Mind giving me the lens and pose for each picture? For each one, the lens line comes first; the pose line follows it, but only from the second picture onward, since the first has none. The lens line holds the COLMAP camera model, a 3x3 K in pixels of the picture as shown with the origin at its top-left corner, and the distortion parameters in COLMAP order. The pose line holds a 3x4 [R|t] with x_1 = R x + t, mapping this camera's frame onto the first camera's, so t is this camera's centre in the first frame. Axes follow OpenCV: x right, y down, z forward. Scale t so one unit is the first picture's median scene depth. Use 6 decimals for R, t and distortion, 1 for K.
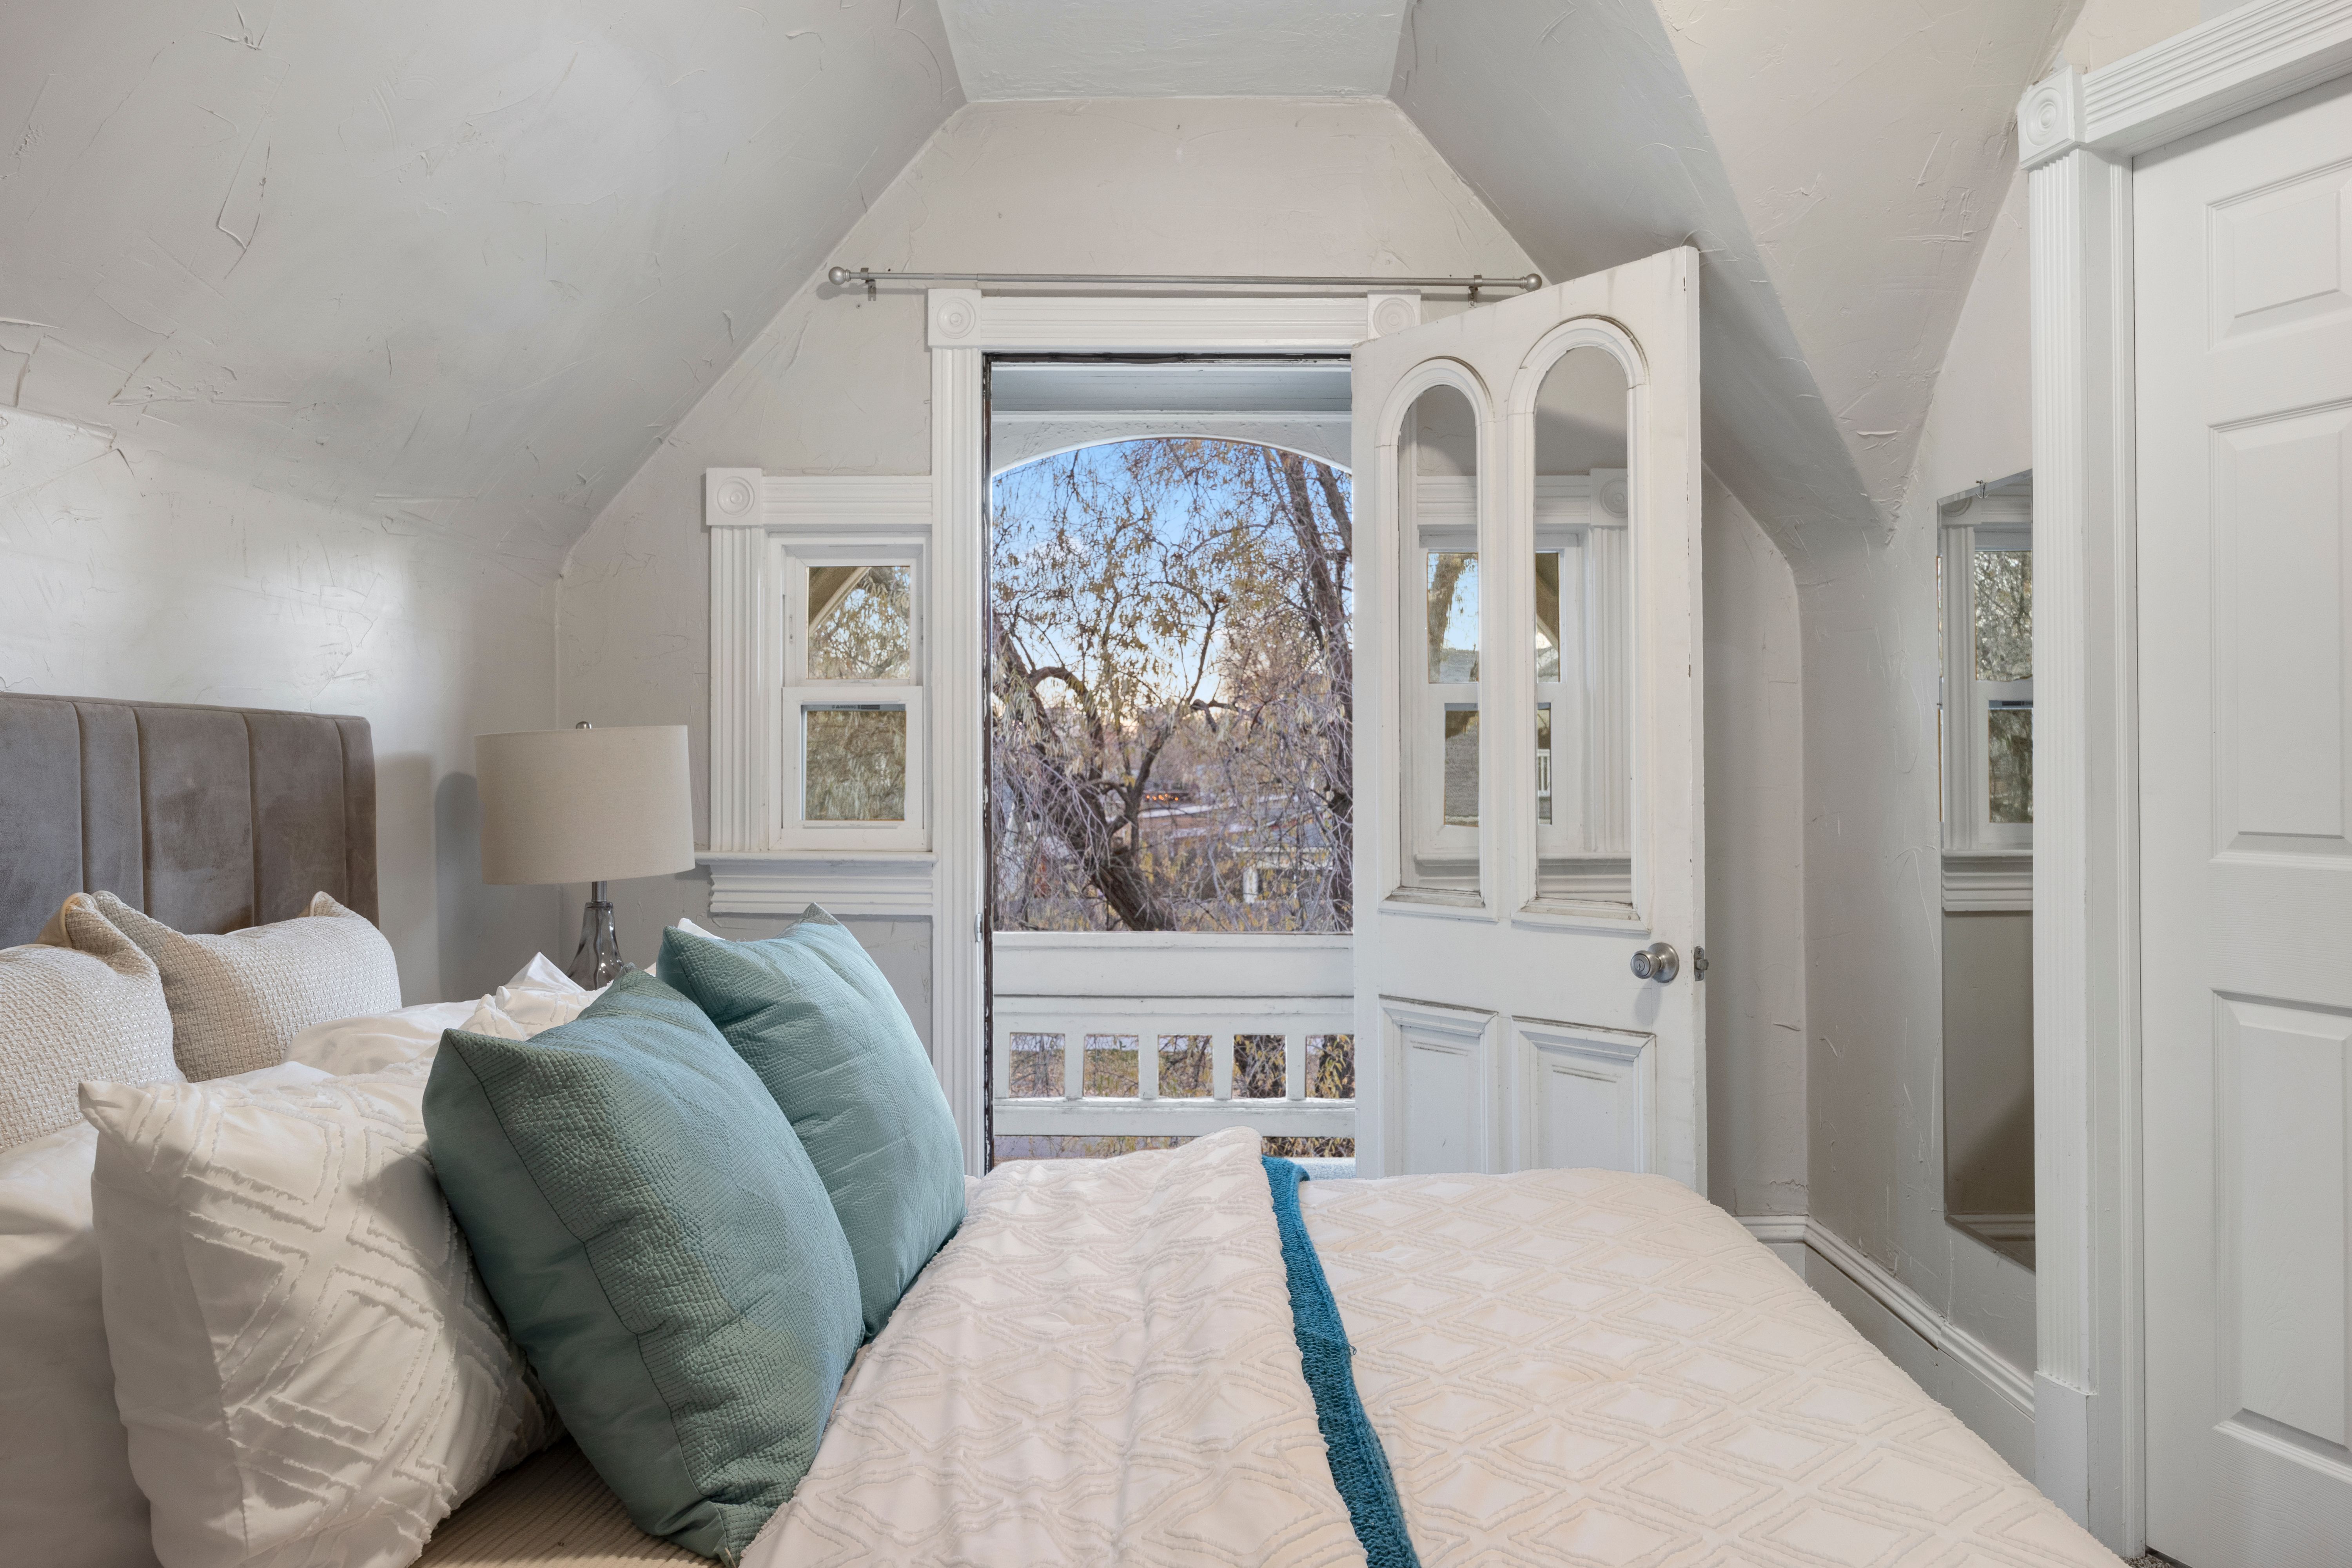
lens RADIAL K [[1640.0, 0, 1180.8], [0, 1640.0, 748.9], [0, 0, 1]] dist [0.011618, -0.005060]
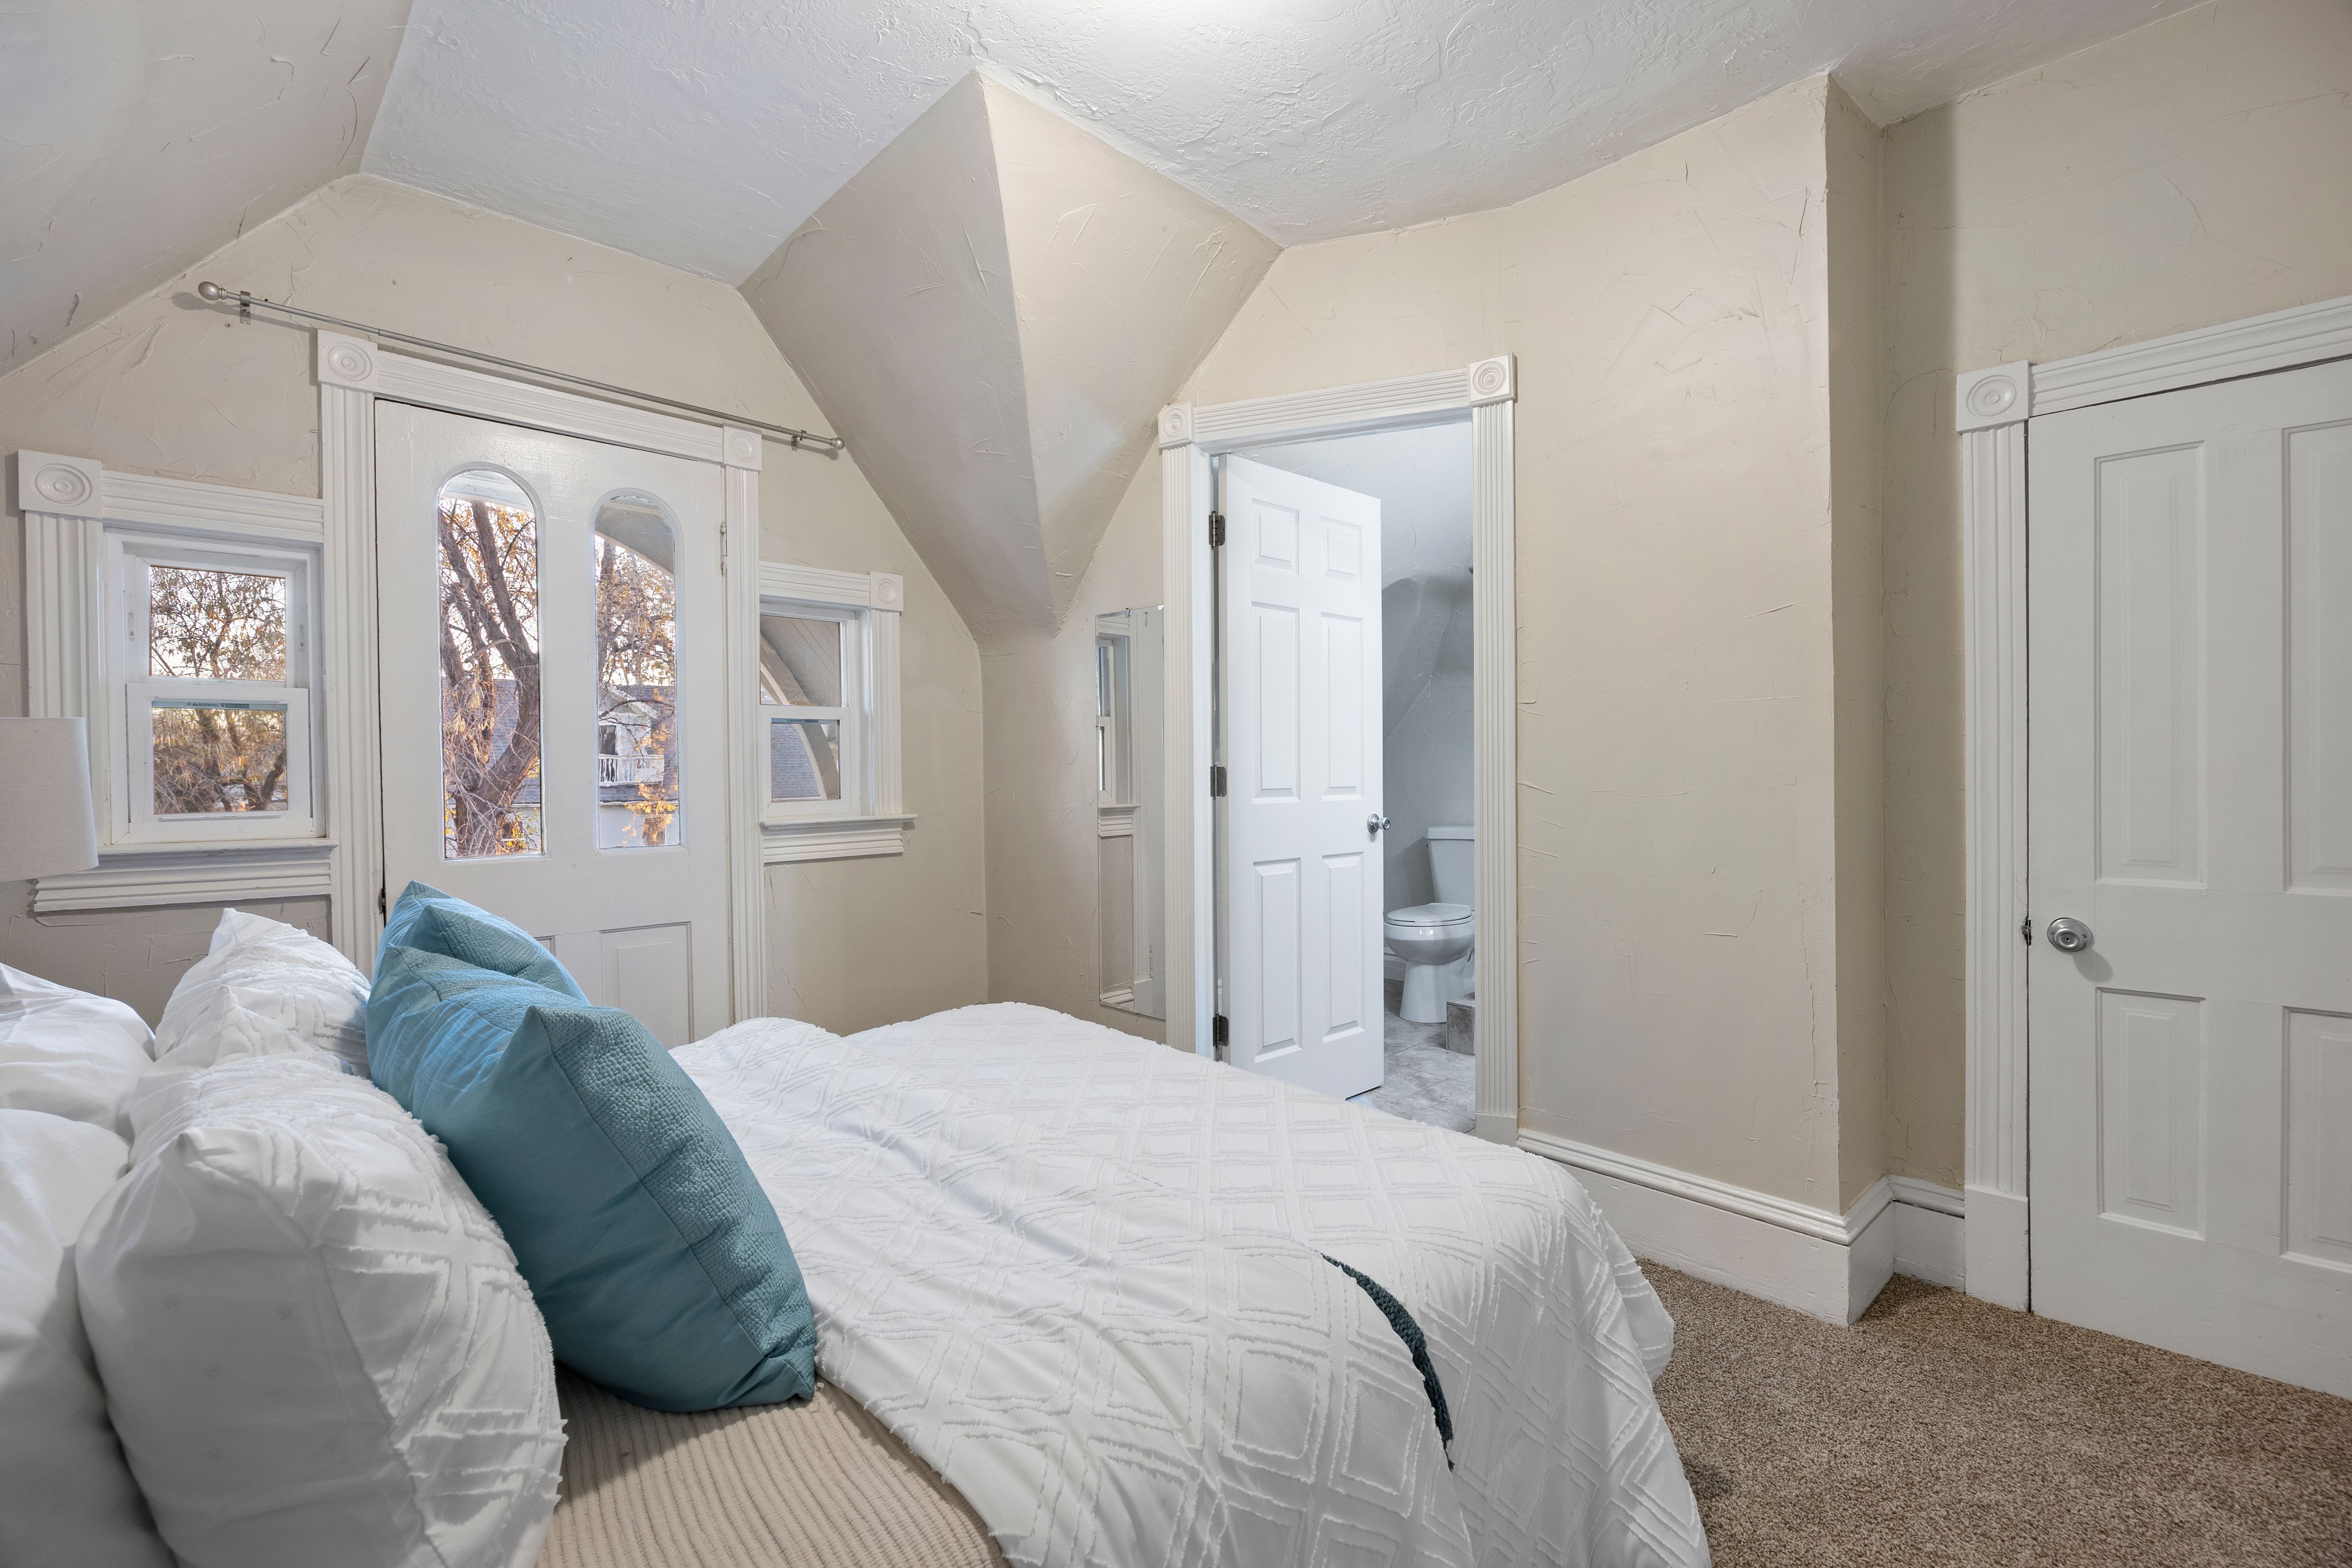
lens RADIAL K [[1012.4, 0, 1179.1], [0, 1012.4, 780.0], [0, 0, 1]] dist [-0.002323, 0.000457]
pose [[0.708329, -0.014104, 0.705742, -0.430677], [-0.003402, 0.999721, 0.023393, 0.010369], [-0.705875, -0.018970, 0.708083, 0.196325]]
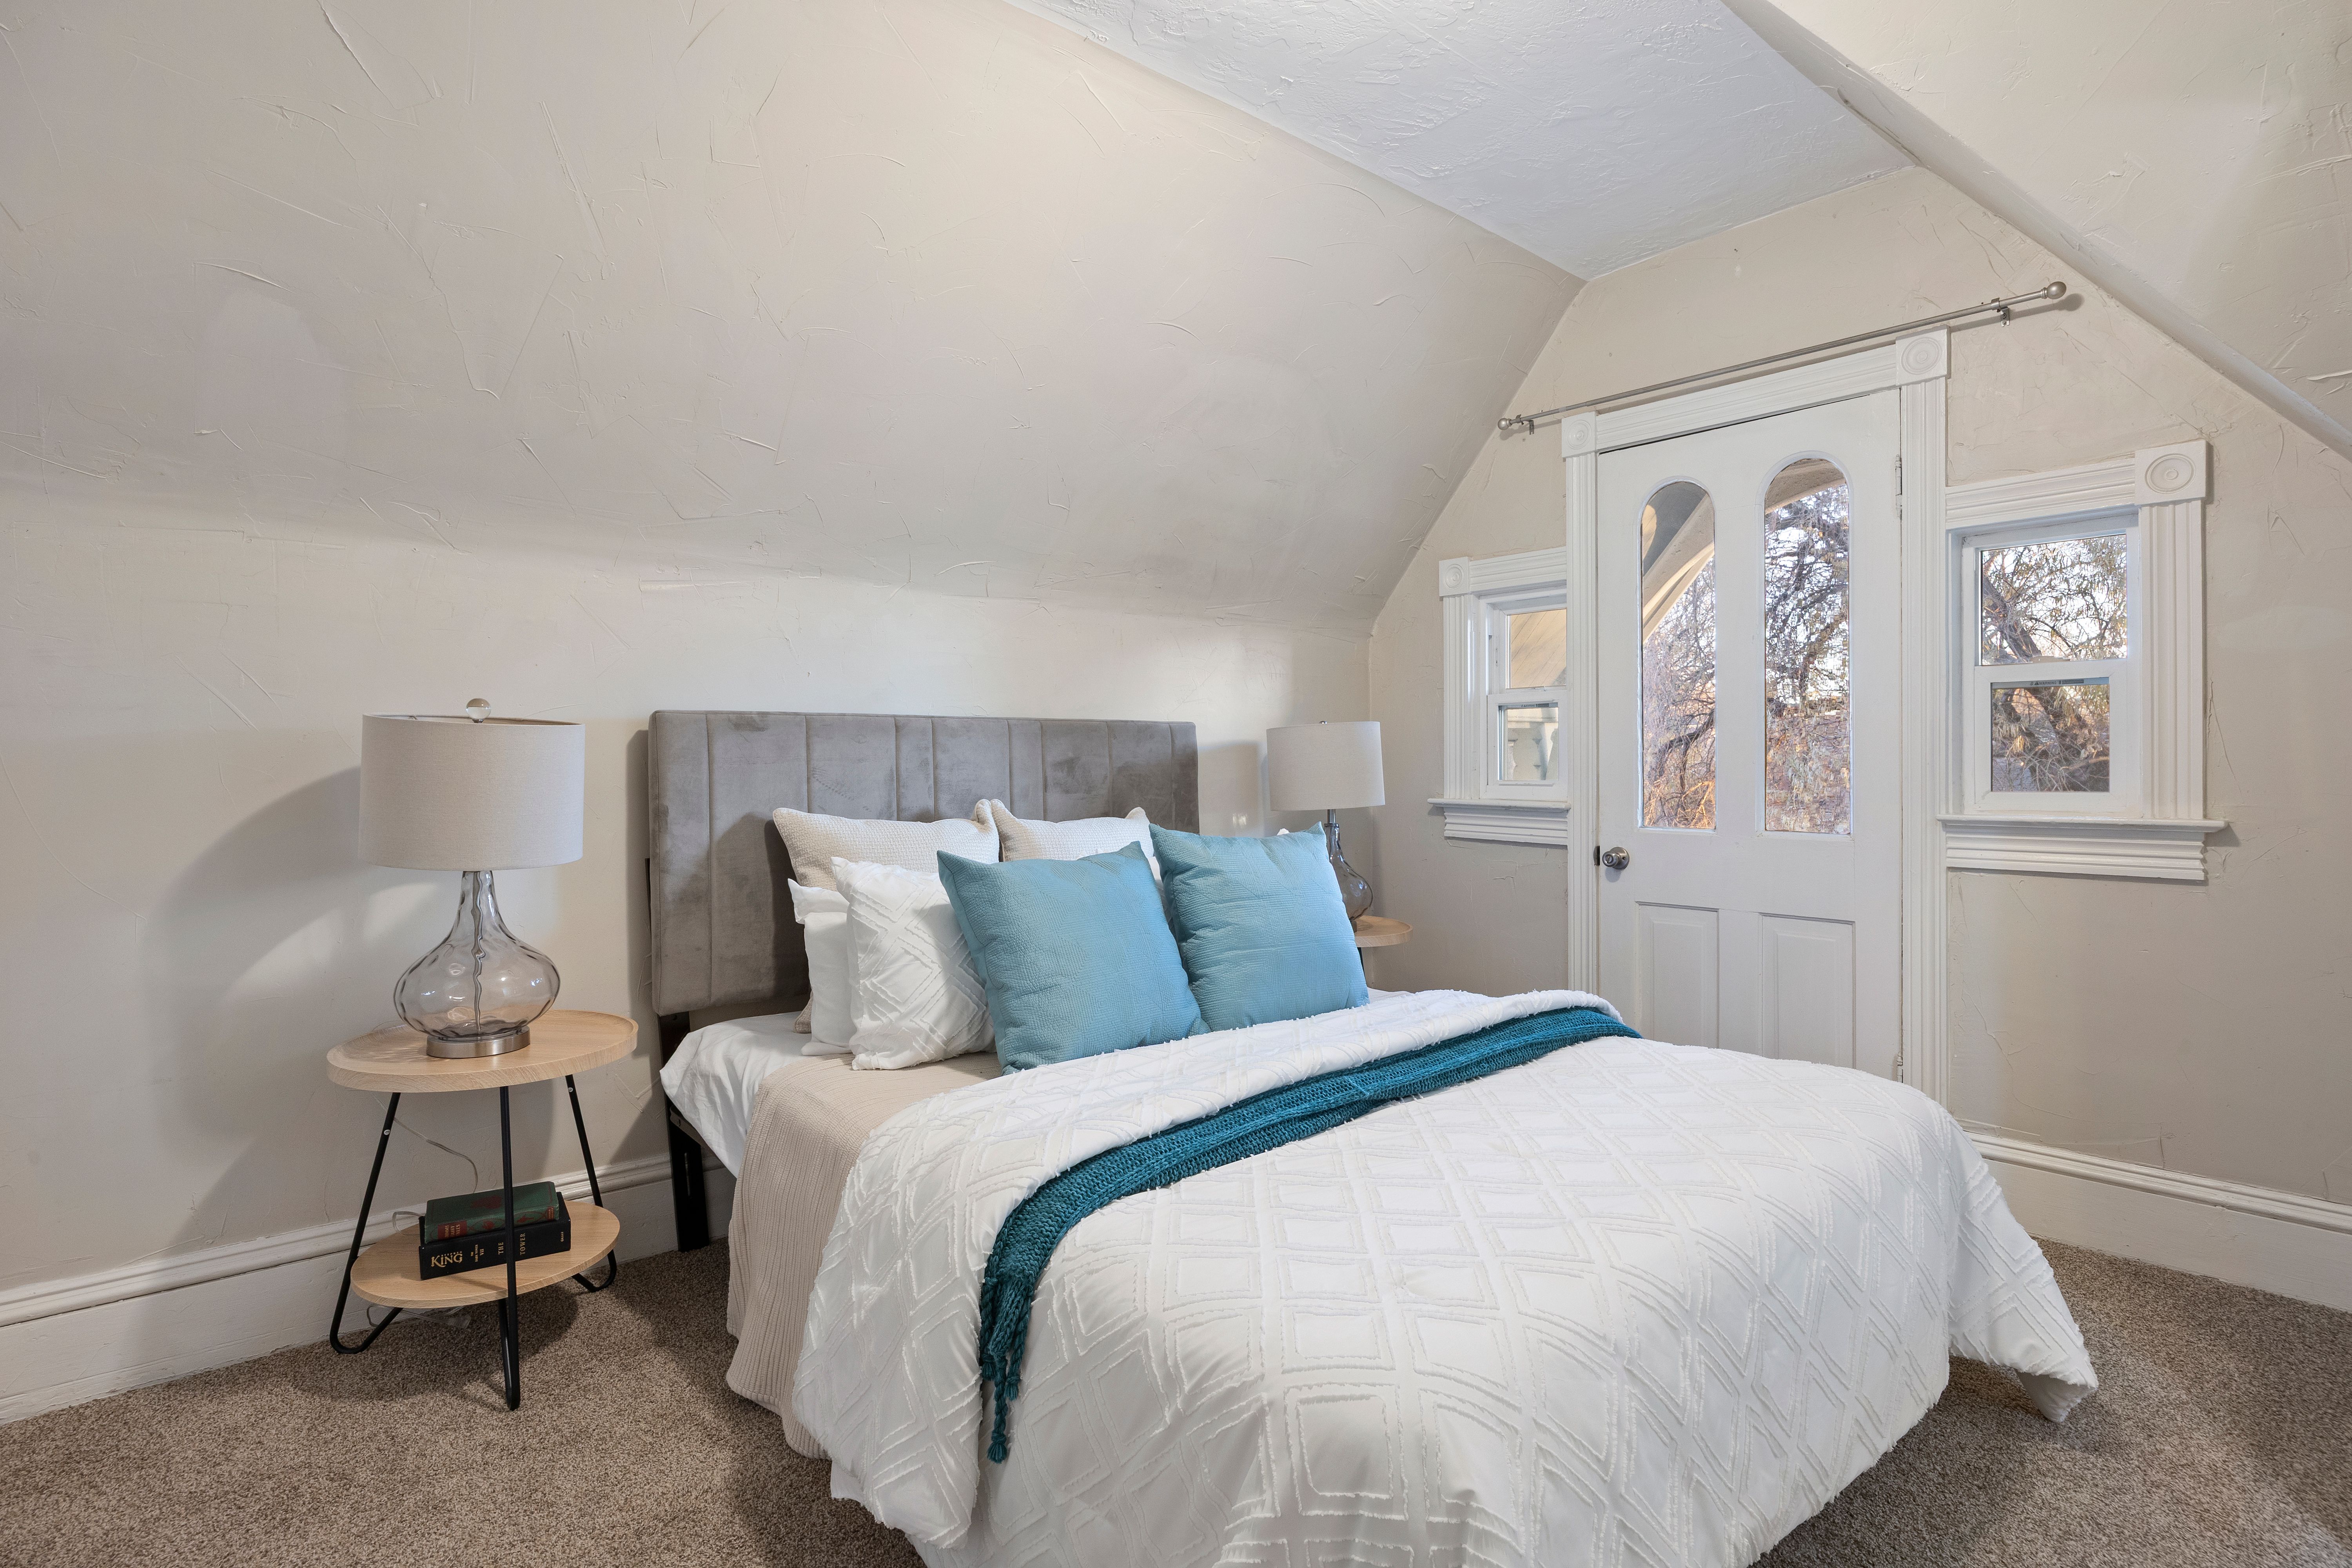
lens RADIAL K [[1183.1, 0, 1180.6], [0, 1183.1, 763.6], [0, 0, 1]] dist [-0.003237, -0.001040]
pose [[0.651037, -0.001055, -0.759045, 0.810099], [0.016484, 0.999783, 0.012750, 0.016898], [0.758867, -0.020813, 0.650913, 0.089265]]
